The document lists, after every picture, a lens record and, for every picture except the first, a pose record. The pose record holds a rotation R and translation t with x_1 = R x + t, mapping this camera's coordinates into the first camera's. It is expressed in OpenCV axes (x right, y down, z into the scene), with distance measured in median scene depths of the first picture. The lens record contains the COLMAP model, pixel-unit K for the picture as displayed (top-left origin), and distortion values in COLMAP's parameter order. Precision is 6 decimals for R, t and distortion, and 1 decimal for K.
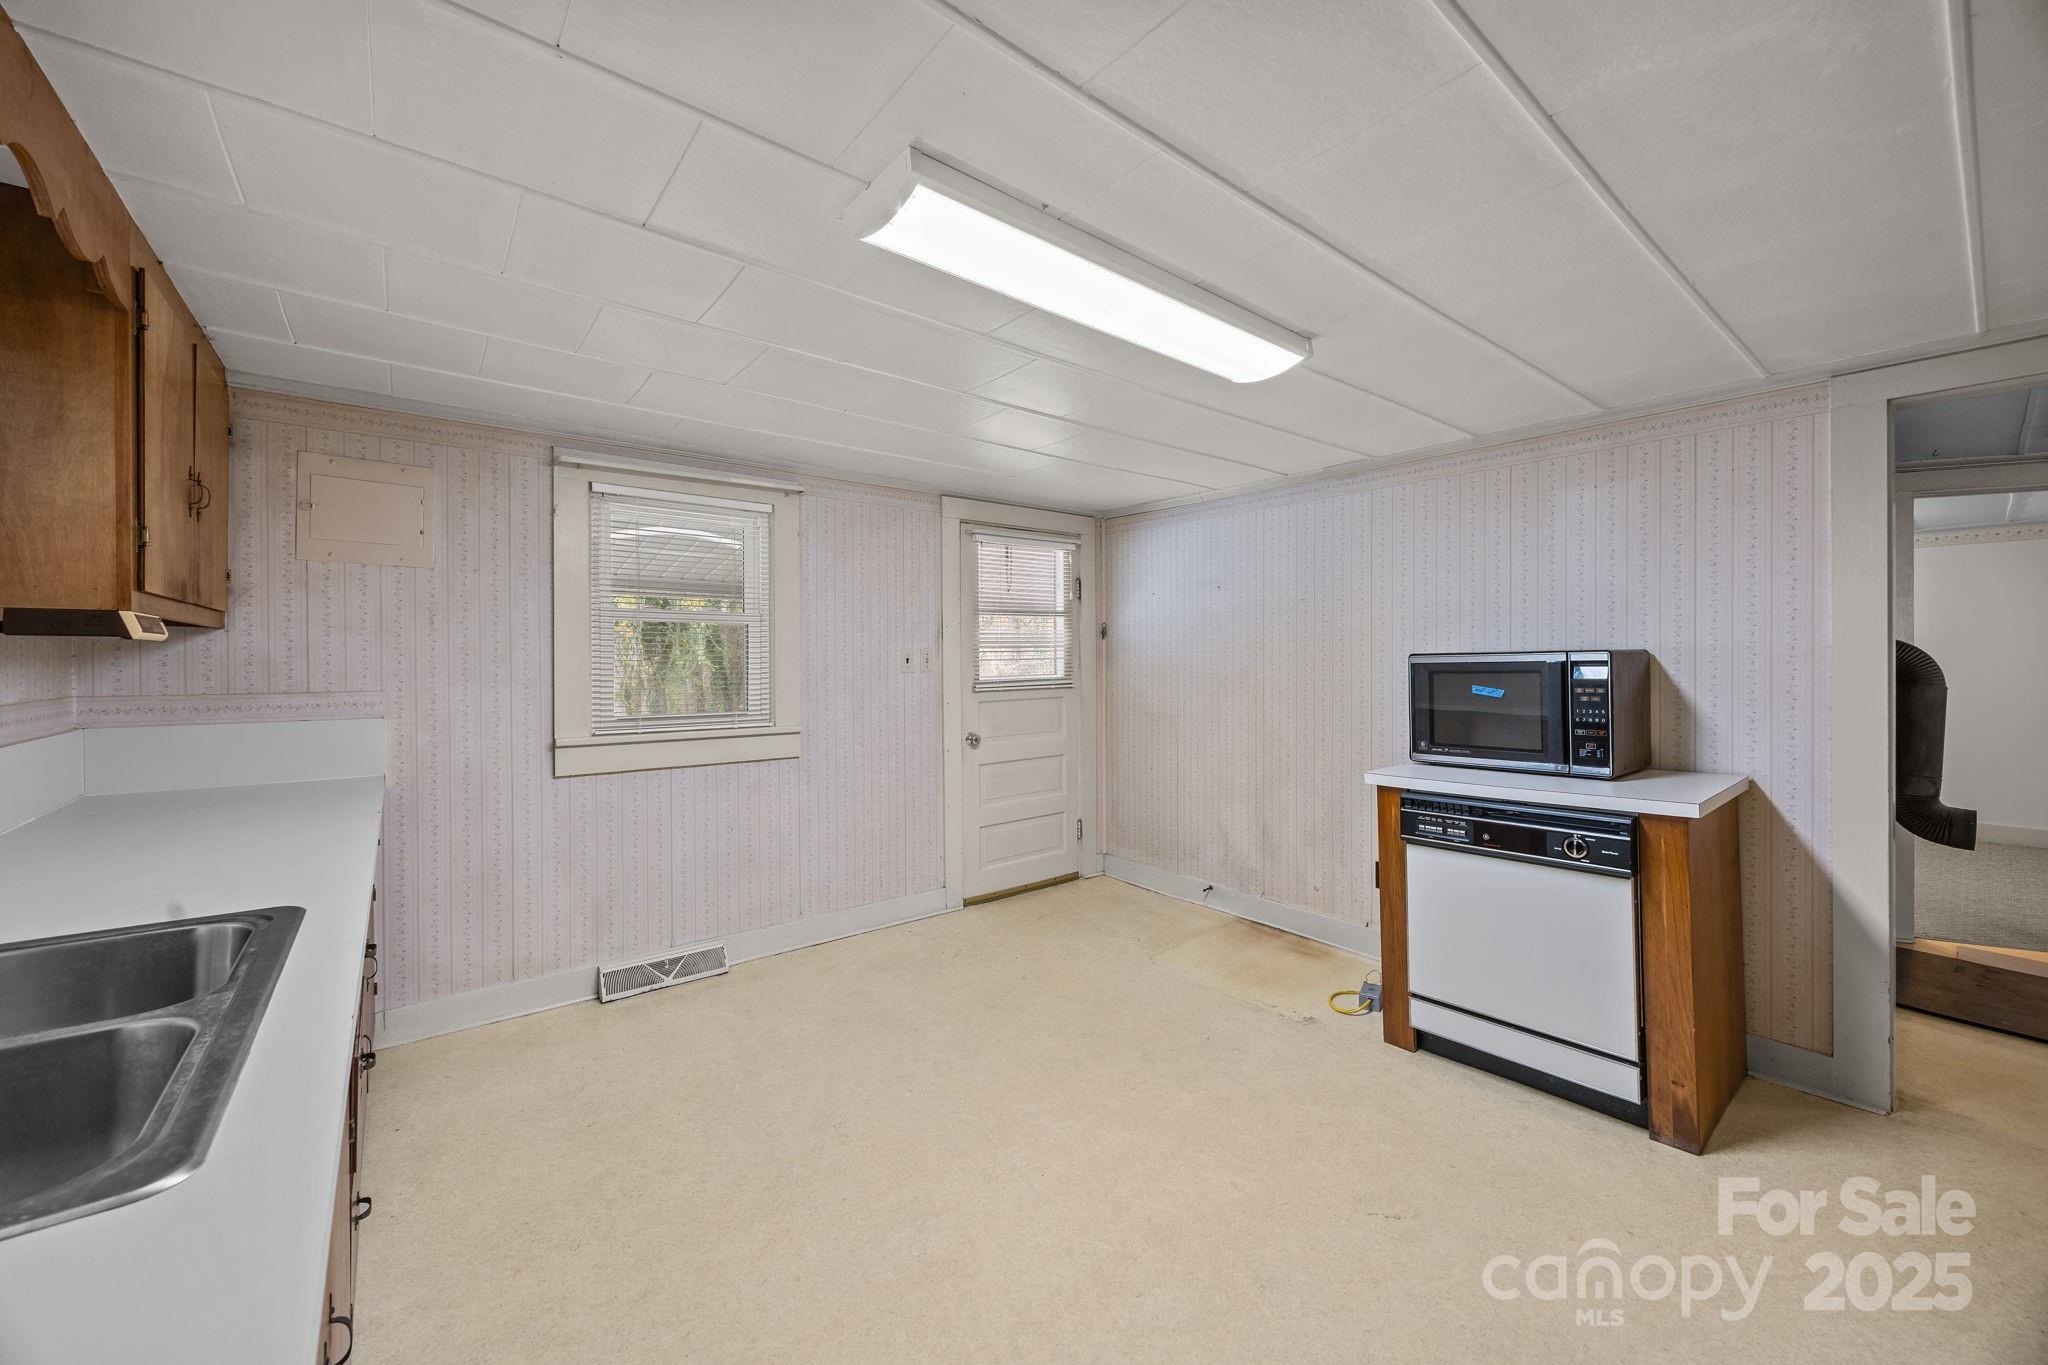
lens RADIAL K [[786.5, 0, 1015.7], [0, 786.5, 657.5], [0, 0, 1]] dist [-0.001638, -0.000211]
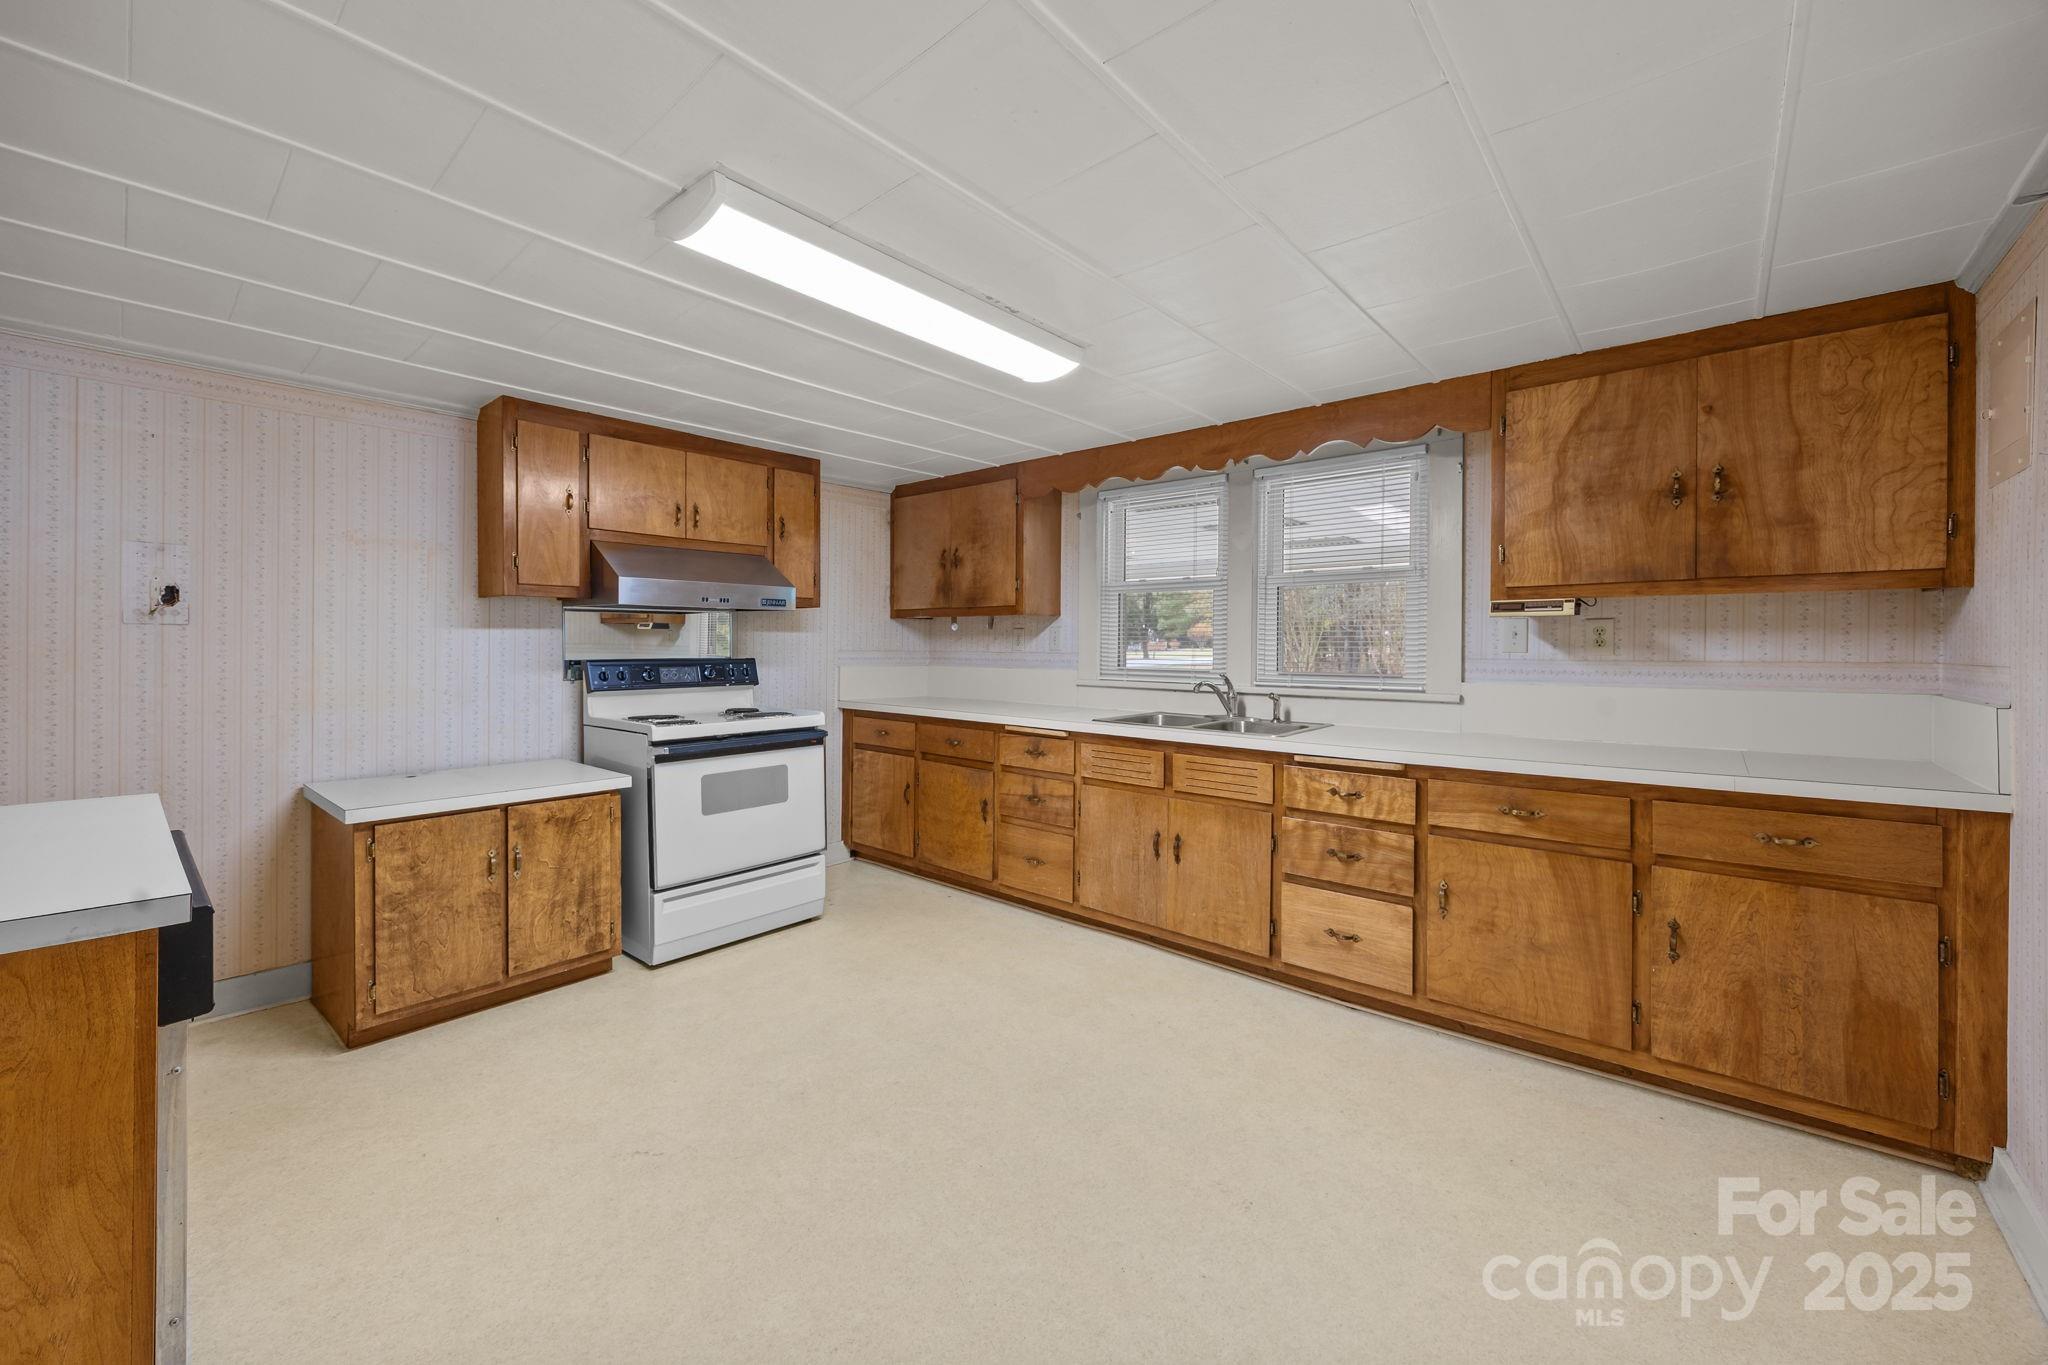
lens RADIAL K [[786.5, 0, 1015.7], [0, 786.5, 657.5], [0, 0, 1]] dist [-0.001638, -0.000211]
pose [[-0.983316, -0.000902, -0.181905, 0.134842], [-0.002619, 0.999954, 0.009199, 0.031552], [0.181888, 0.009522, -0.983273, 1.534306]]
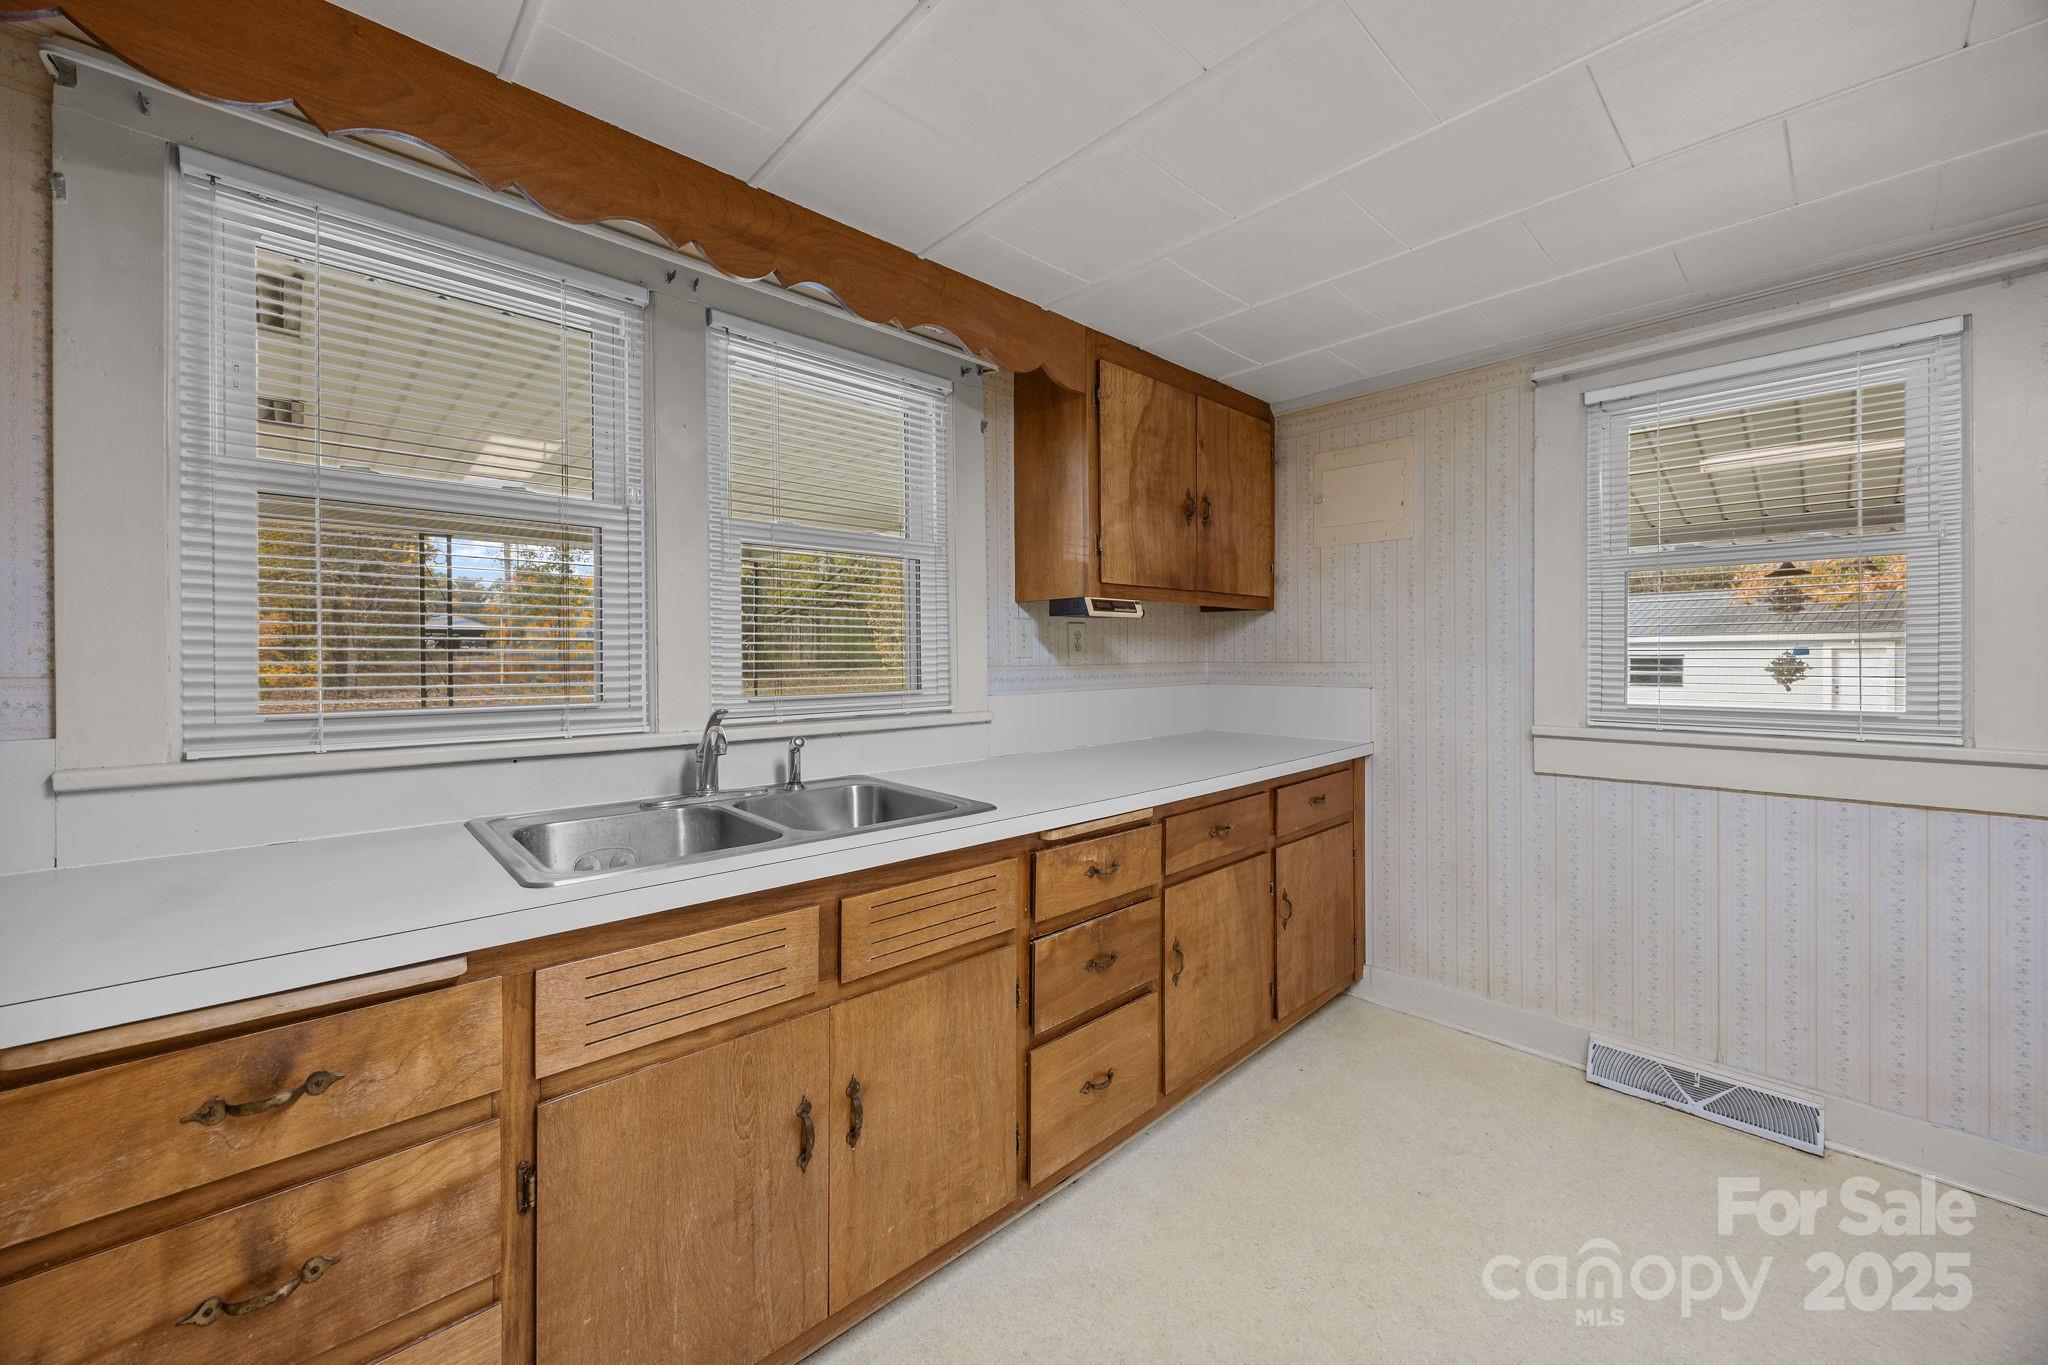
lens RADIAL K [[773.8, 0, 1018.4], [0, 773.8, 666.1], [0, 0, 1]] dist [-0.003364, -0.000008]
pose [[0.075390, 0.014737, -0.997045, 0.193583], [0.008332, 0.999847, 0.015408, 0.028294], [0.997119, -0.009469, 0.075256, 0.464193]]
